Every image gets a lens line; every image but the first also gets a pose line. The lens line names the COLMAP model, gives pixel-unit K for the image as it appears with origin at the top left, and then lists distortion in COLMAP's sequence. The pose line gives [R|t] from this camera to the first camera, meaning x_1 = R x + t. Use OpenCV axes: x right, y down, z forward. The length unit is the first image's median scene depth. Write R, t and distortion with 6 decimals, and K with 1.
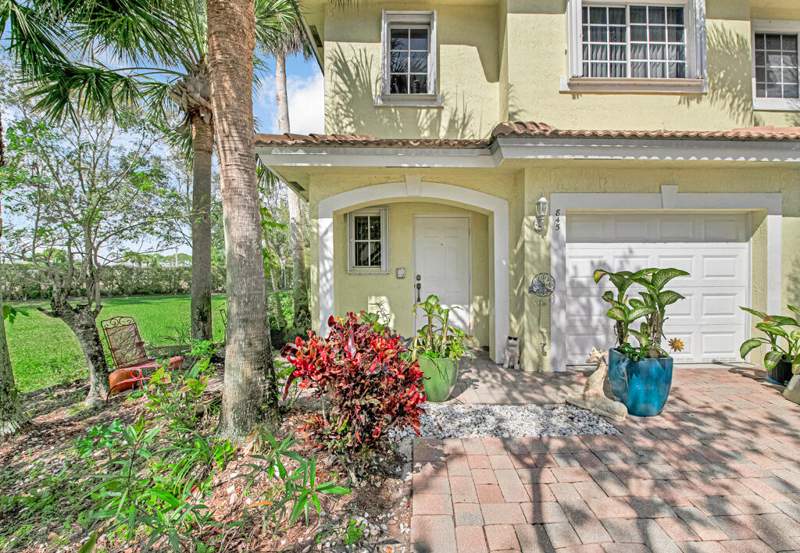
lens RADIAL K [[330.8, 0, 411.8], [0, 330.8, 285.4], [0, 0, 1]] dist [-0.027539, -0.000114]
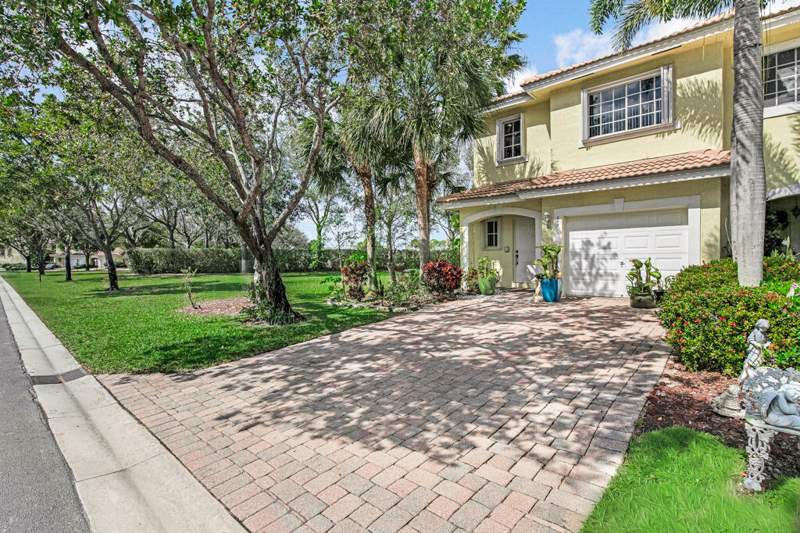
lens RADIAL K [[384.9, 0, 400.0], [0, 384.9, 266.5], [0, 0, 1]] dist [-0.004788, -0.000453]
pose [[0.731412, 0.012309, -0.681825, 1.221697], [-0.016688, 0.999861, 0.000148, 0.088766], [0.681732, 0.011270, 0.731515, -1.277914]]
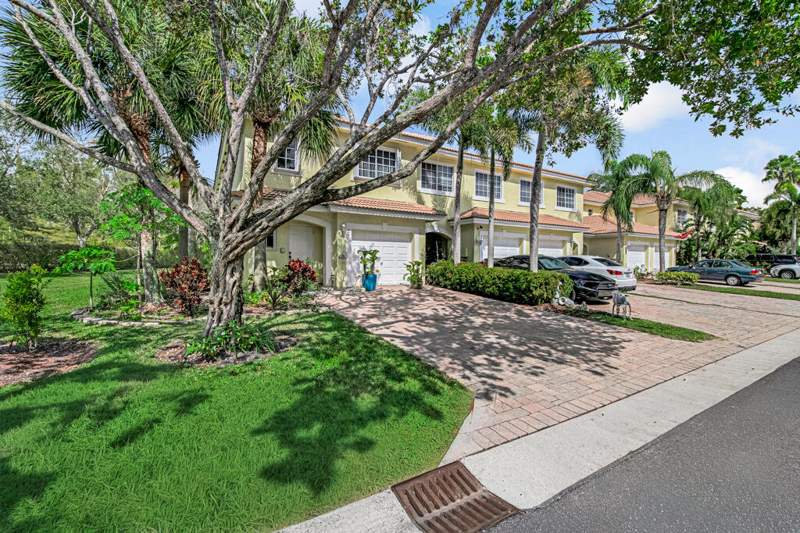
lens RADIAL K [[338.2, 0, 400.0], [0, 338.2, 266.5], [0, 0, 1]] dist [0.000990, -0.000016]
pose [[0.864705, 0.005359, 0.502251, -0.544108], [0.000731, 0.999929, -0.011928, 0.110391], [-0.502279, 0.010682, 0.864640, -1.495666]]
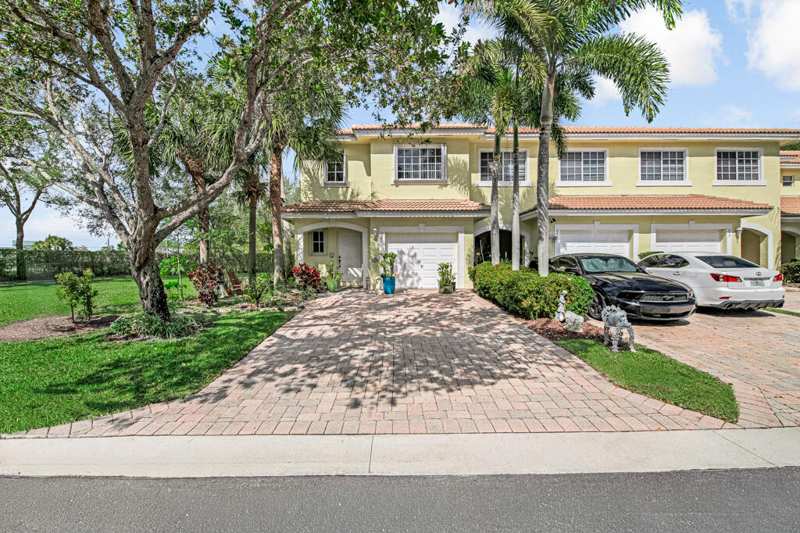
lens RADIAL K [[339.7, 0, 396.7], [0, 339.7, 268.6], [0, 0, 1]] dist [-0.015284, -0.000140]
pose [[0.999978, 0.001432, -0.006440, 0.527682], [-0.001501, 0.999942, -0.010656, 0.102107], [0.006424, 0.010666, 0.999922, -1.713560]]
